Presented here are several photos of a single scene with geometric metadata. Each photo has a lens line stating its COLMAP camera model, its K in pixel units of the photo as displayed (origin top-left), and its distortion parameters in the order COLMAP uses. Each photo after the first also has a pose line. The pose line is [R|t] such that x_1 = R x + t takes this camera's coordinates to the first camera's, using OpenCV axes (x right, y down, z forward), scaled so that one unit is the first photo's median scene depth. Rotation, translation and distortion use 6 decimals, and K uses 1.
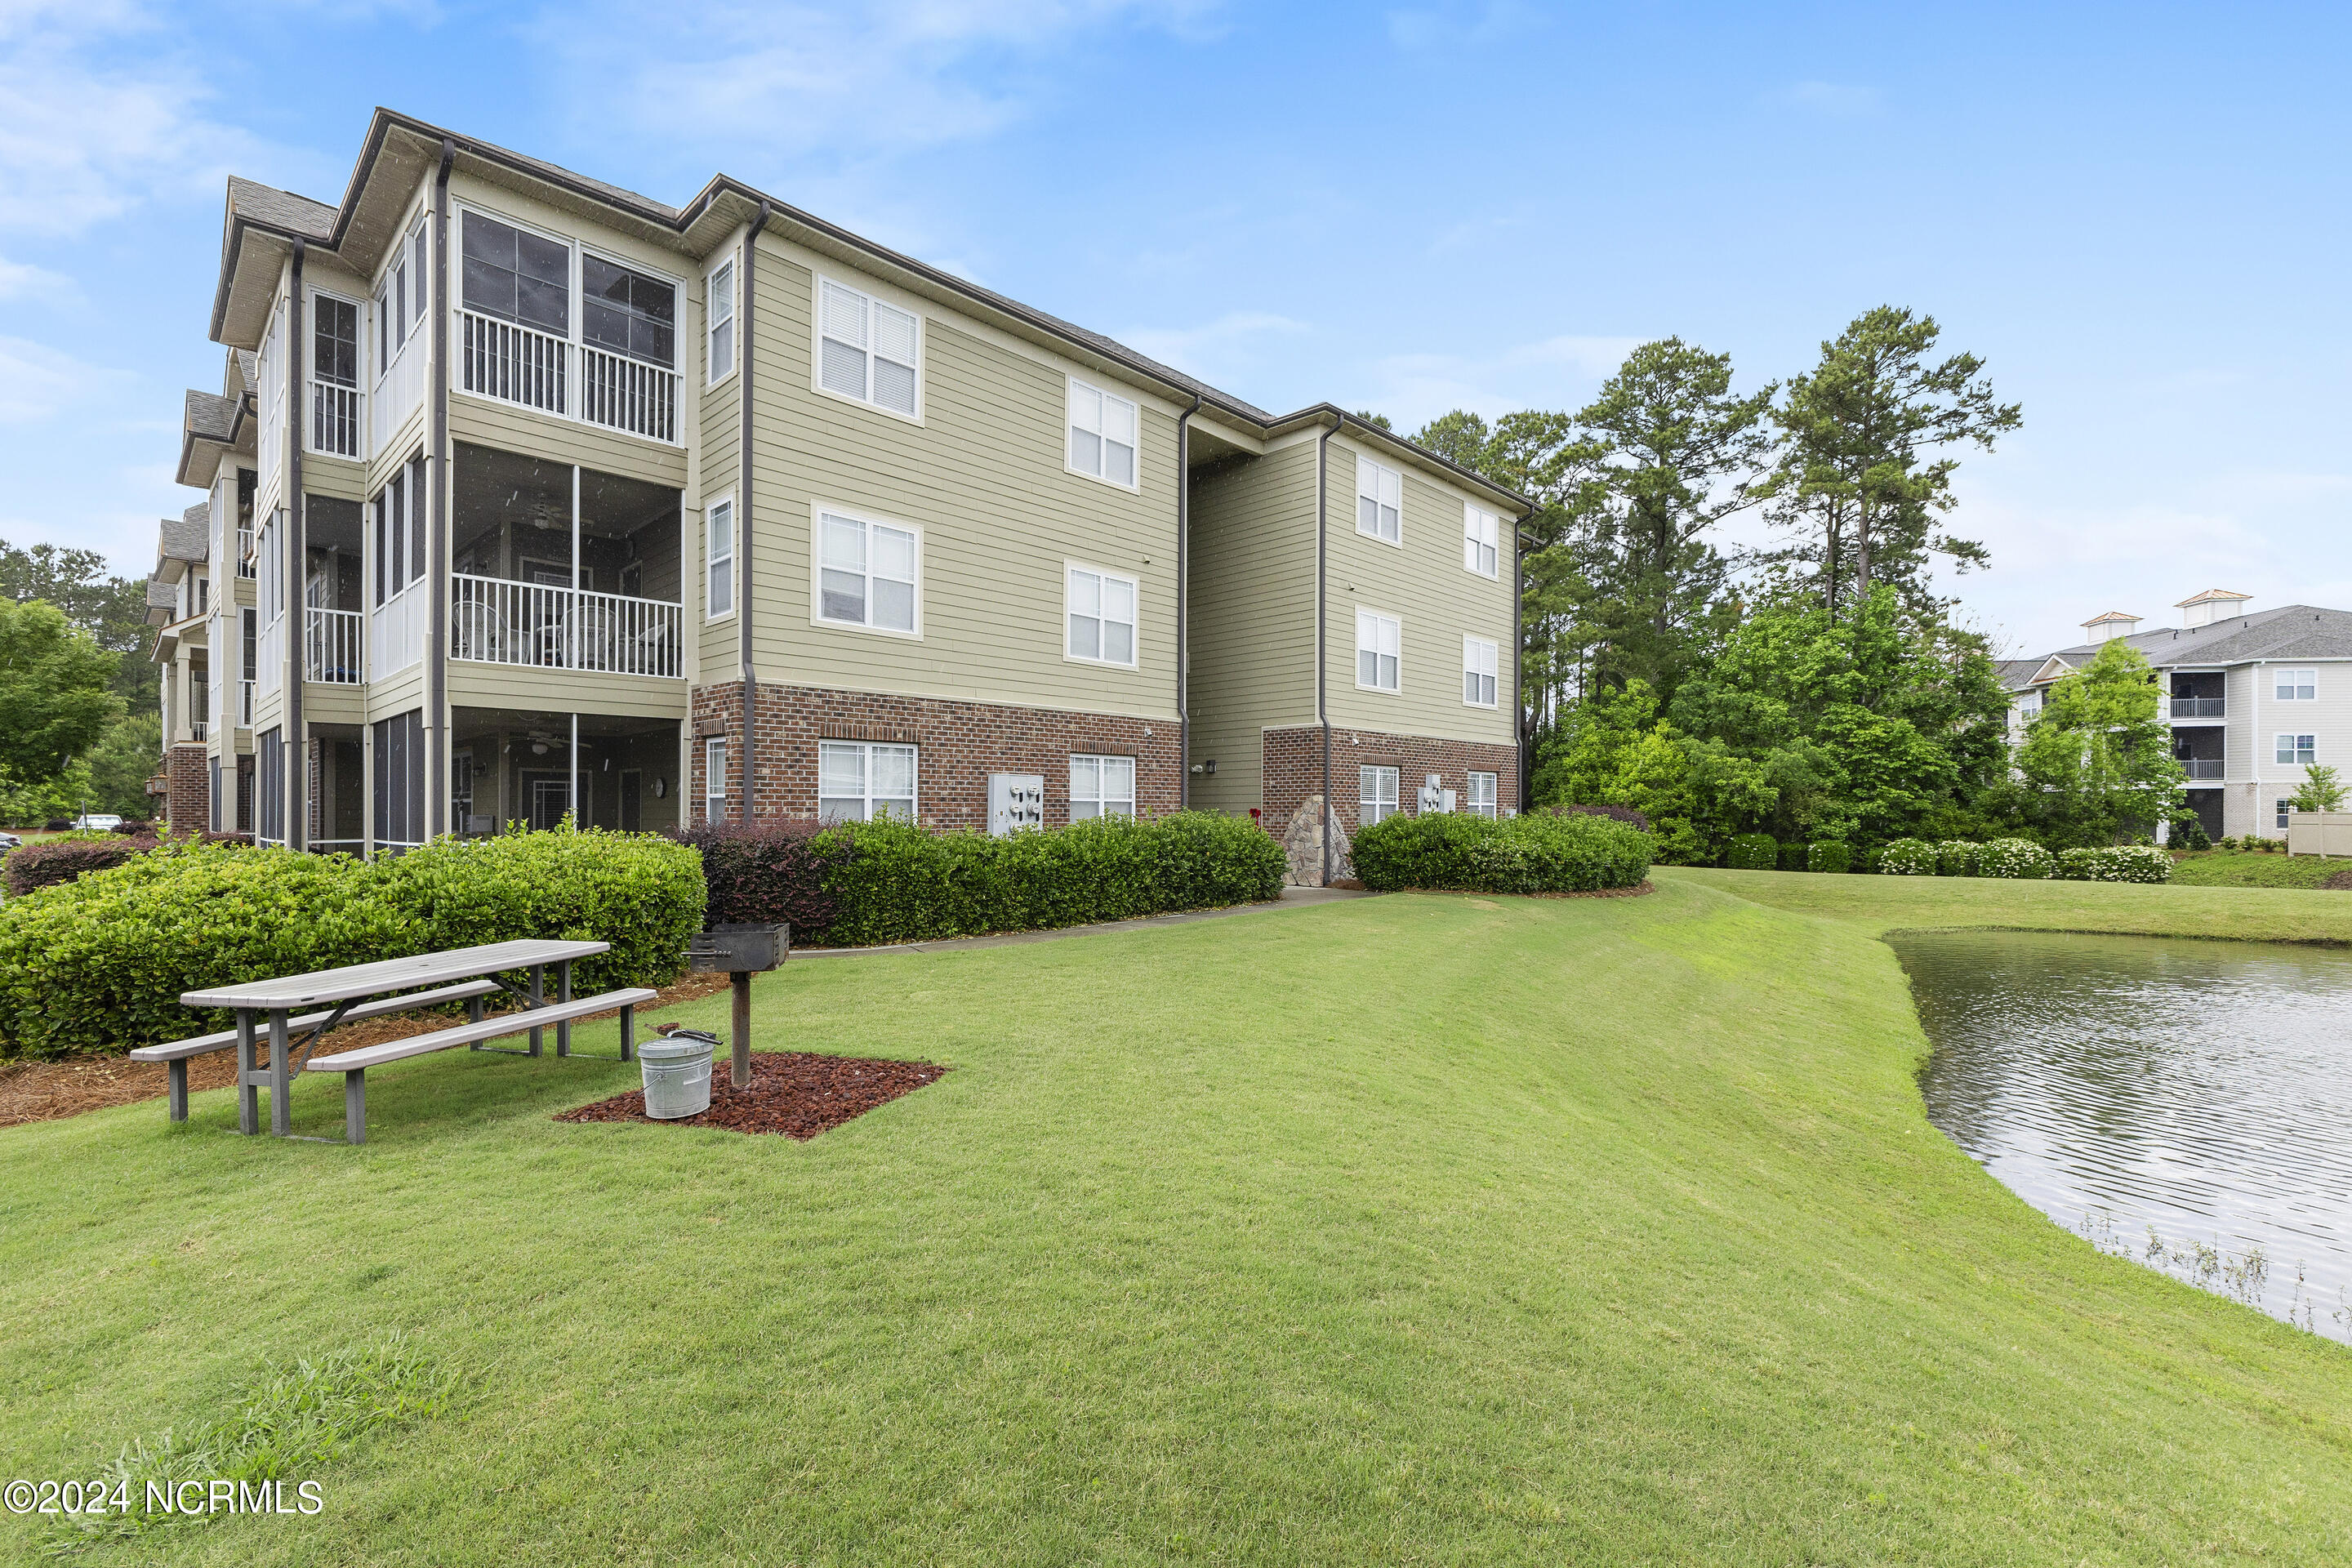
lens RADIAL K [[1006.6, 0, 1177.1], [0, 1006.6, 811.2], [0, 0, 1]] dist [0.000739, -0.000022]
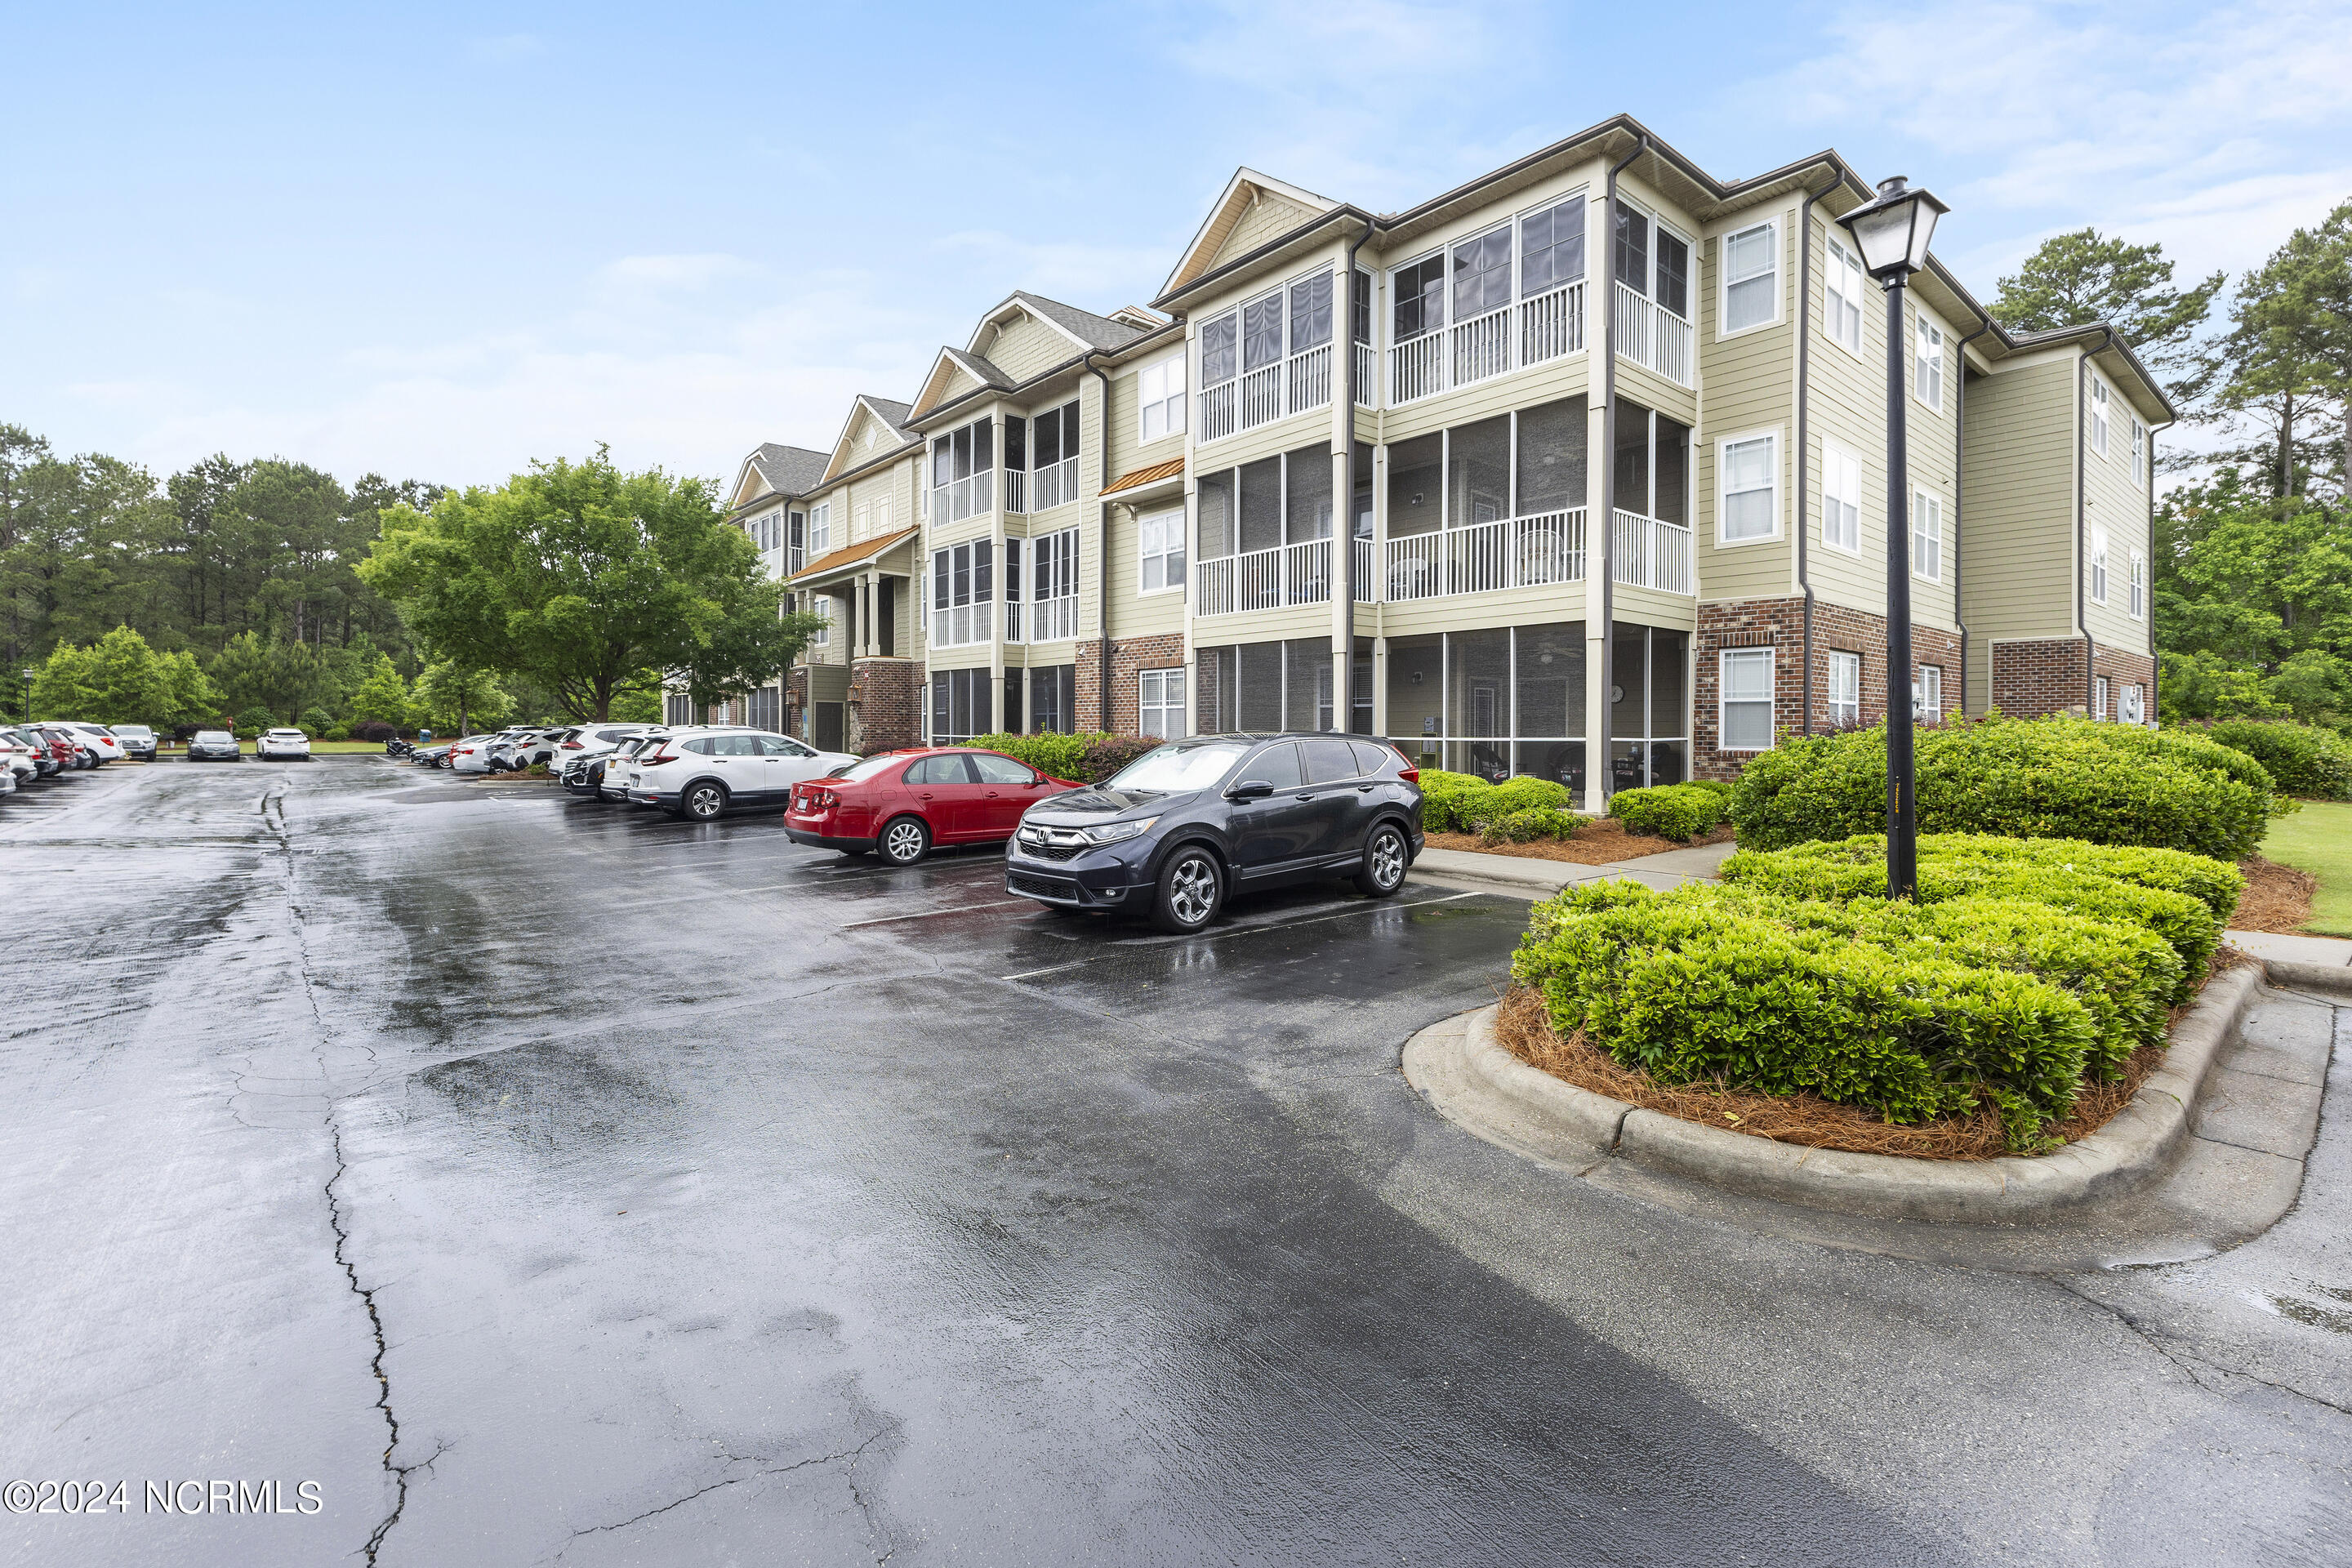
lens RADIAL K [[1034.2, 0, 1177.8], [0, 1034.2, 734.0], [0, 0, 1]] dist [-0.000599, -0.001306]
pose [[0.994753, 0.005218, -0.102175, -0.333026], [-0.004906, 0.999983, 0.003306, 0.007269], [0.102190, -0.002788, 0.994761, -0.071463]]
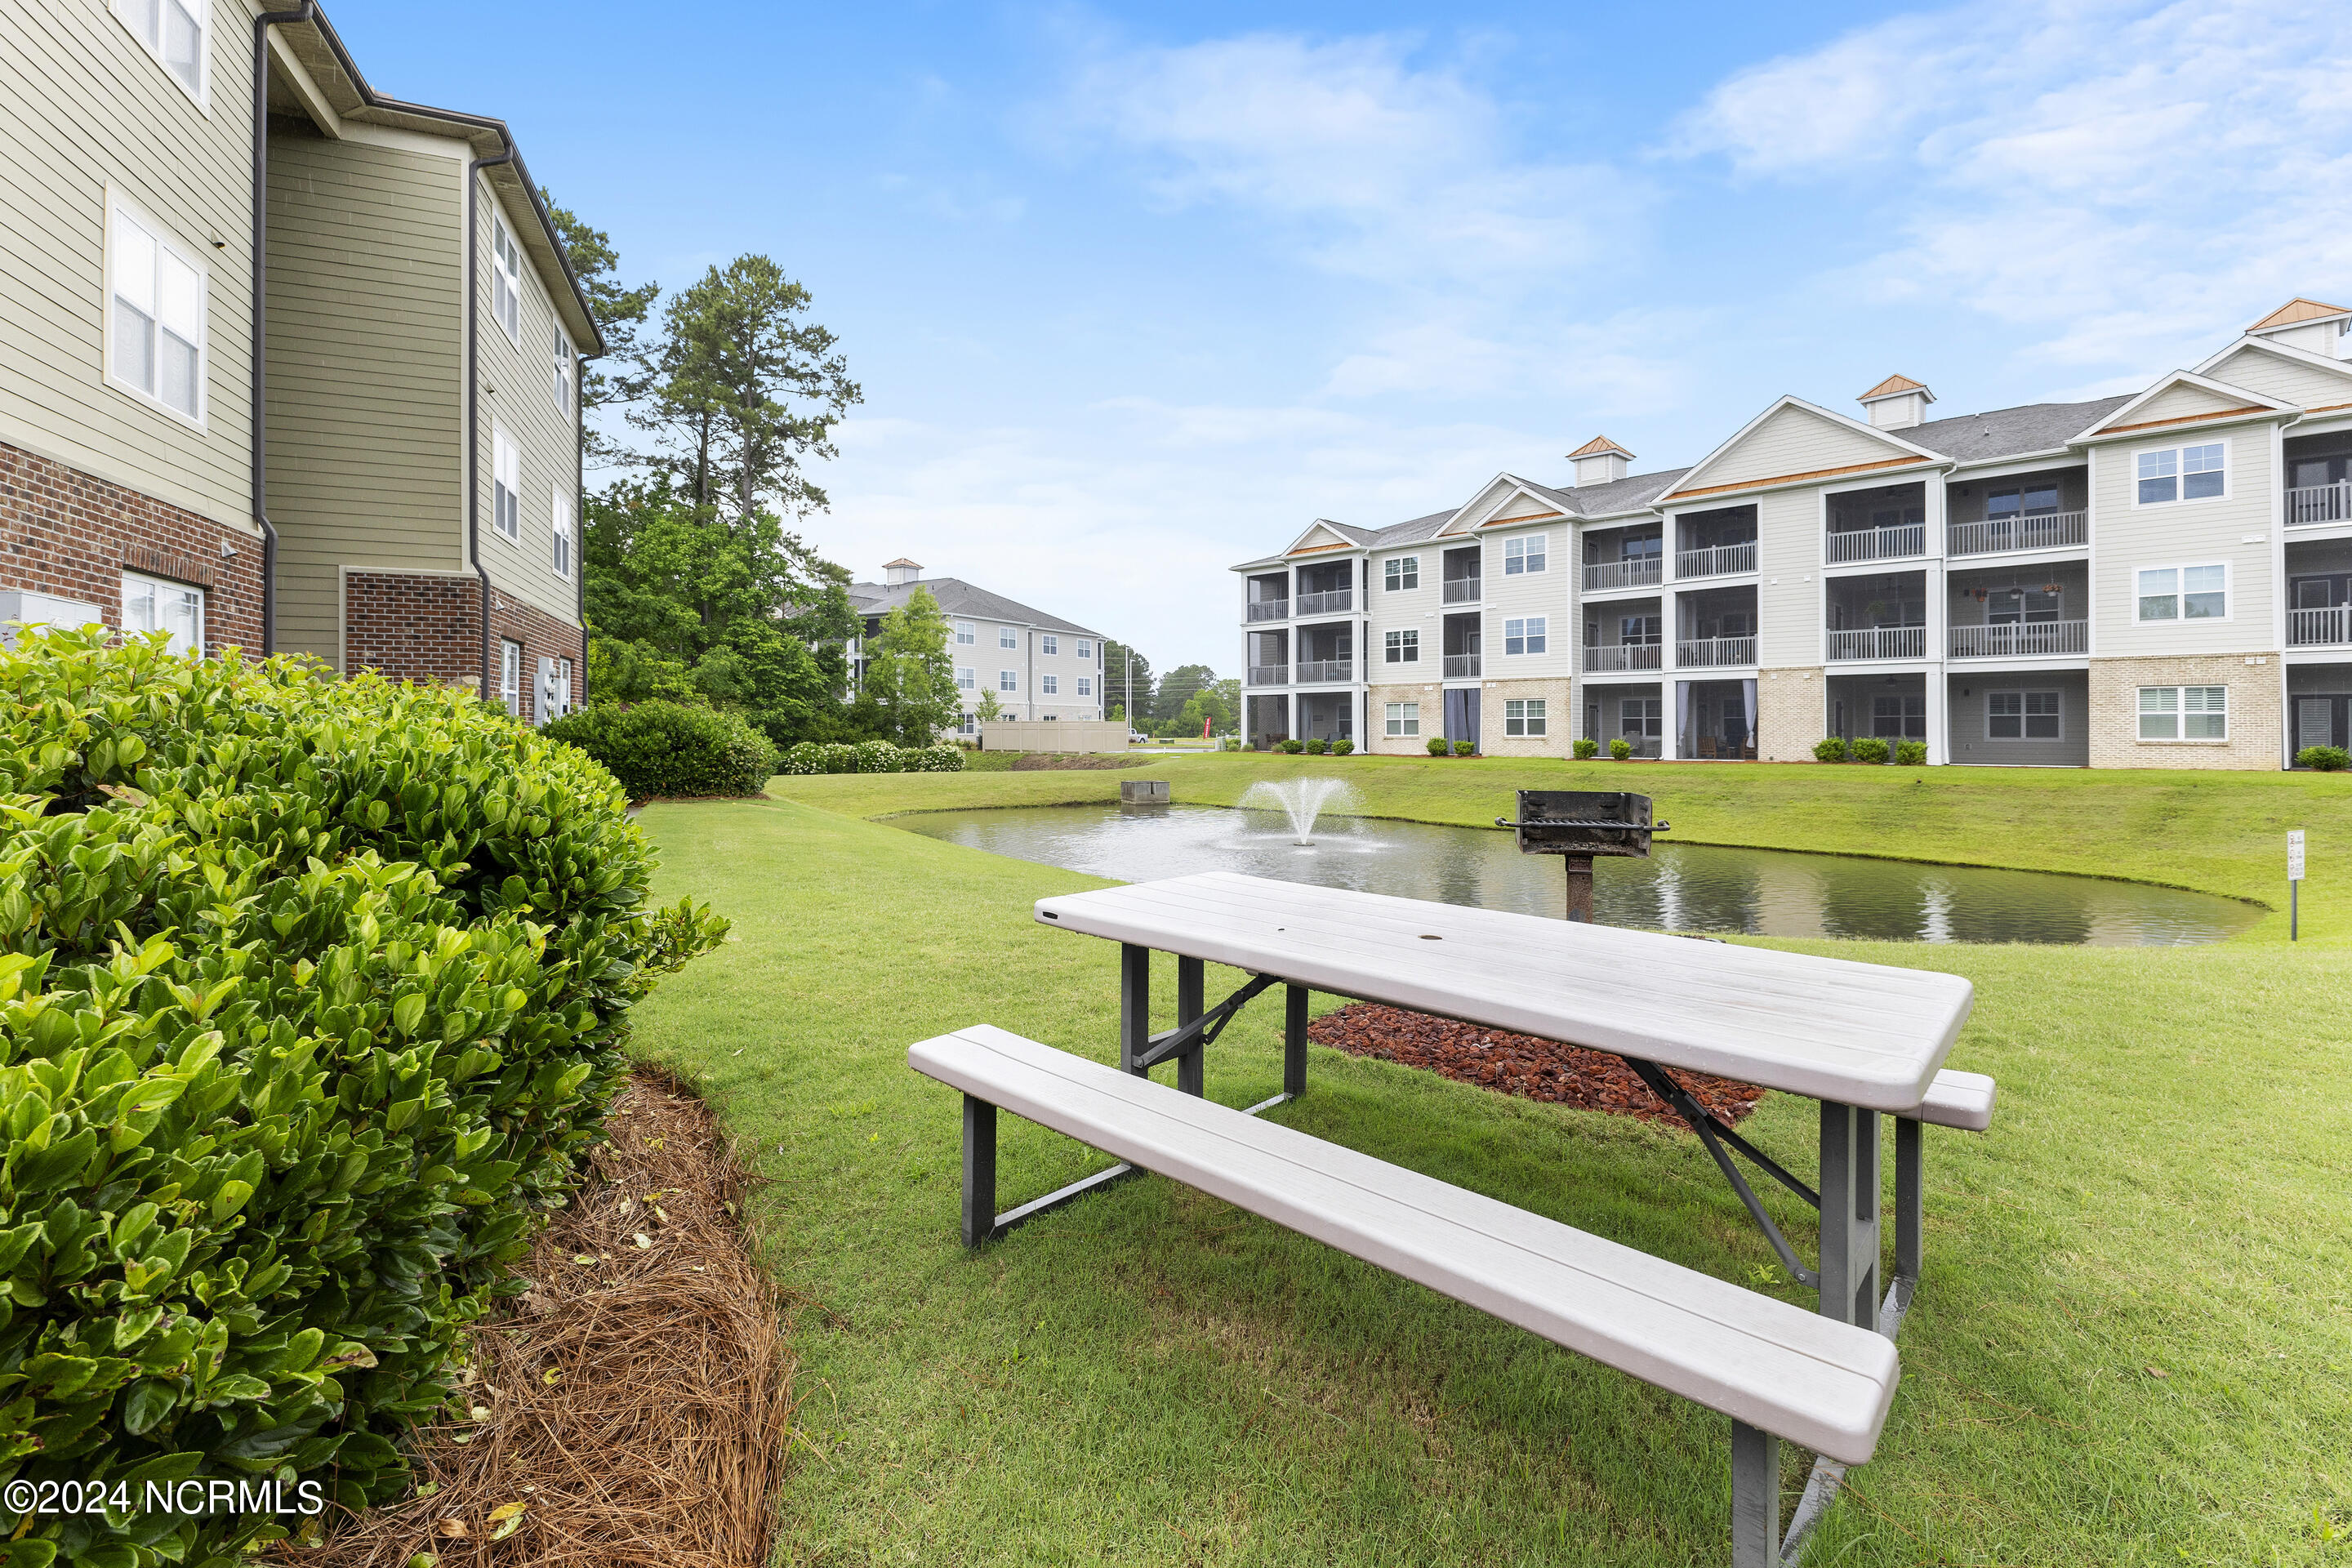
lens RADIAL K [[1052.8, 0, 1171.7], [0, 1052.8, 727.3], [0, 0, 1]] dist [0.010720, -0.000147]
pose [[0.422244, 0.001559, 0.906481, -0.159593], [-0.002358, 0.999997, -0.000622, 0.009626], [-0.906479, -0.001875, 0.422247, 0.124626]]
